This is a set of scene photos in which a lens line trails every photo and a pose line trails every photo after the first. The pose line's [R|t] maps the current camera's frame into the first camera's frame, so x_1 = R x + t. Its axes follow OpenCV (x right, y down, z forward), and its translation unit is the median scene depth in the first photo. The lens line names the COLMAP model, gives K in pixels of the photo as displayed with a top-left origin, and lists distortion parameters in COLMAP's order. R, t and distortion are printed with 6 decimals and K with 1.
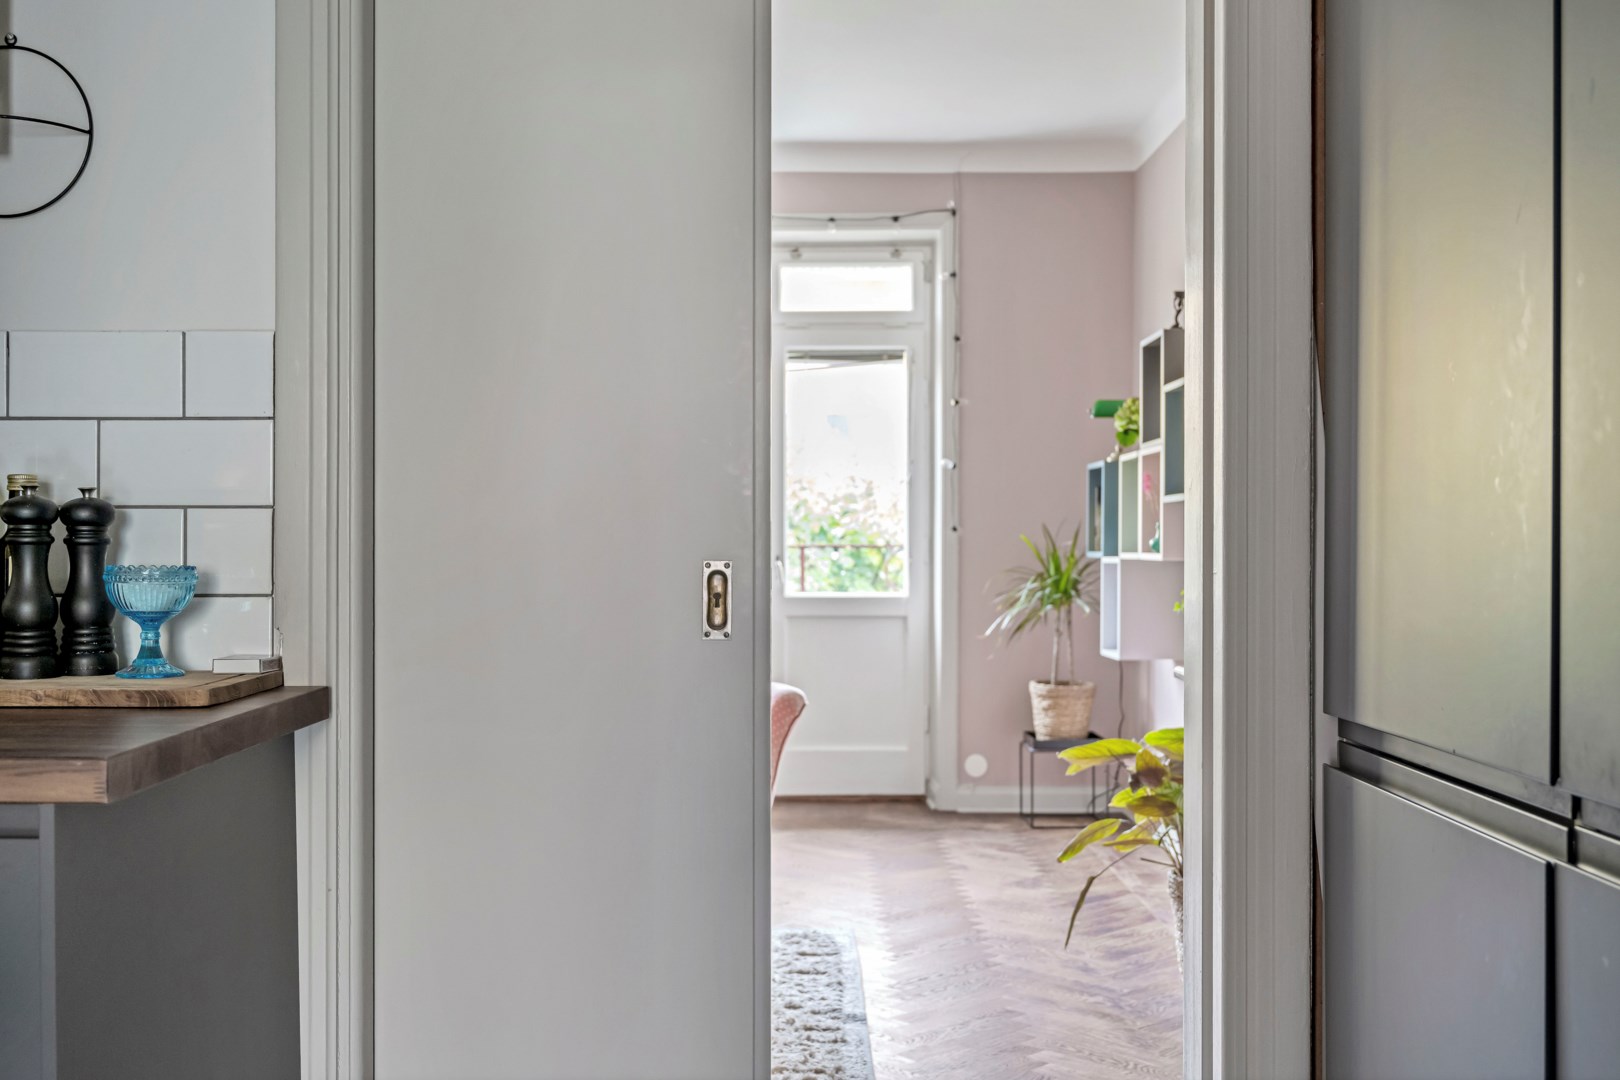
lens RADIAL K [[1583.9, 0, 748.6], [0, 1583.9, 551.5], [0, 0, 1]] dist [0.015154, 0.000000]
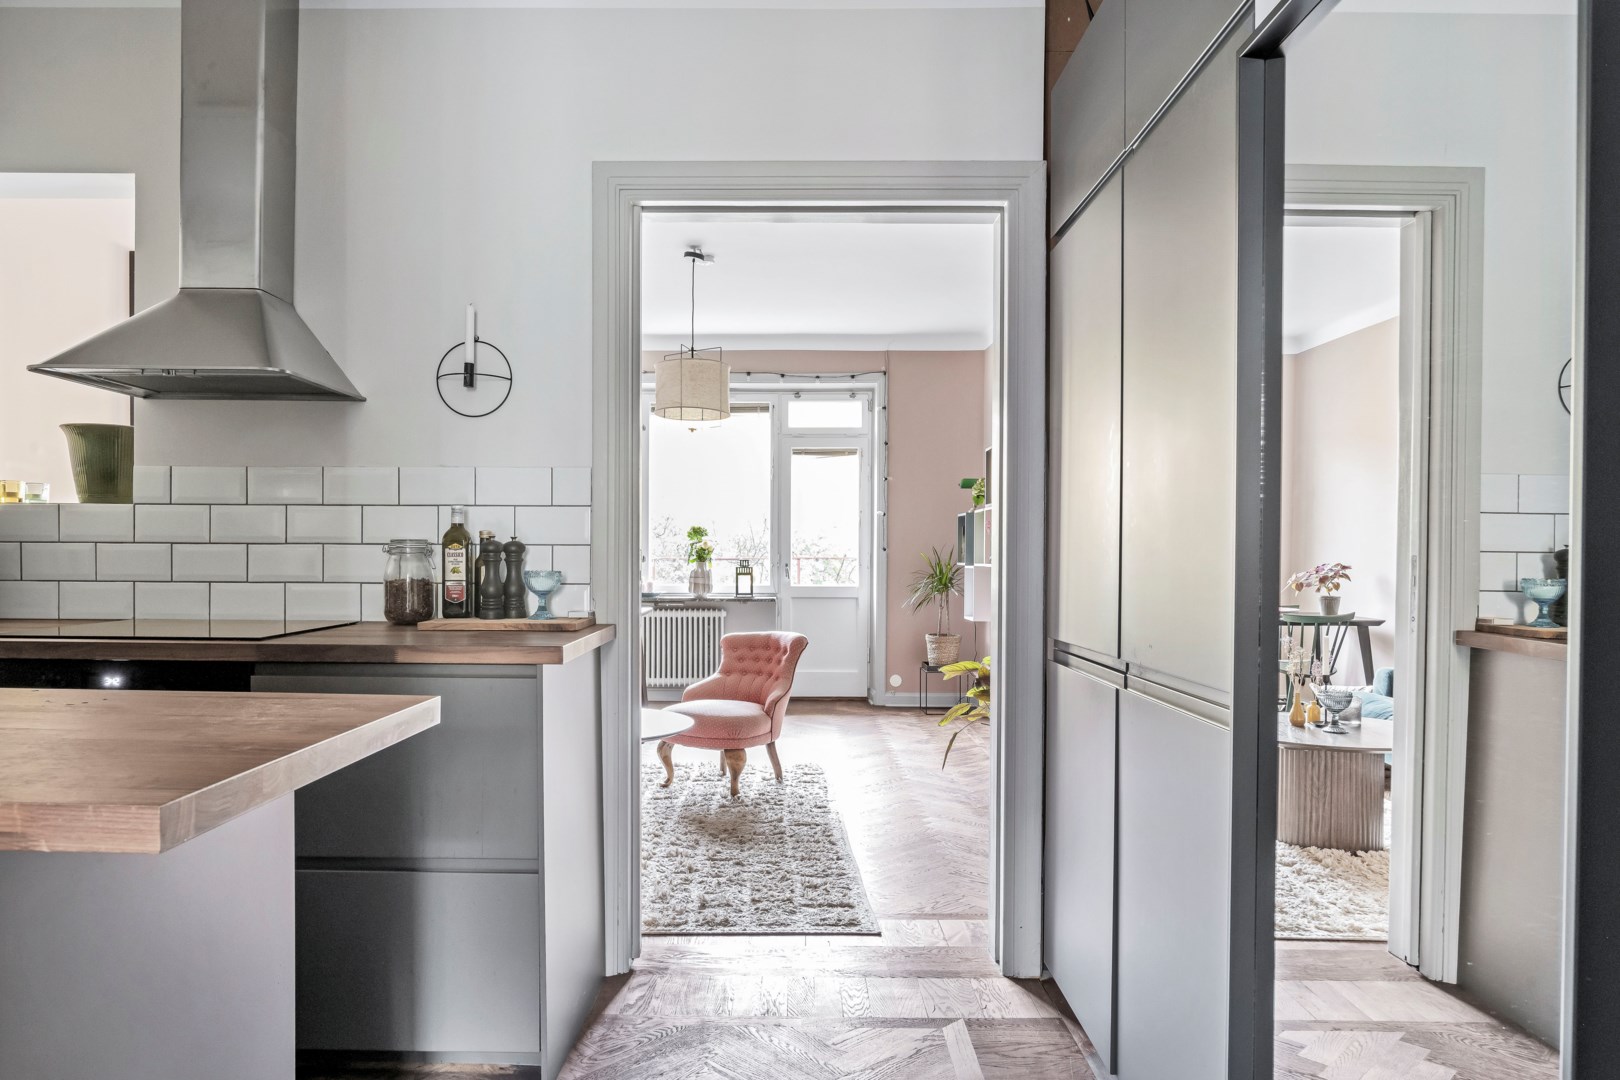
lens RADIAL K [[1101.2, 0, 811.4], [0, 1101.2, 545.3], [0, 0, 1]] dist [0.000402, -0.000005]
pose [[0.997699, 0.006342, 0.067507, -0.042464], [-0.005673, 0.999933, -0.010099, -0.006284], [-0.067567, 0.009693, 0.997668, -0.275546]]
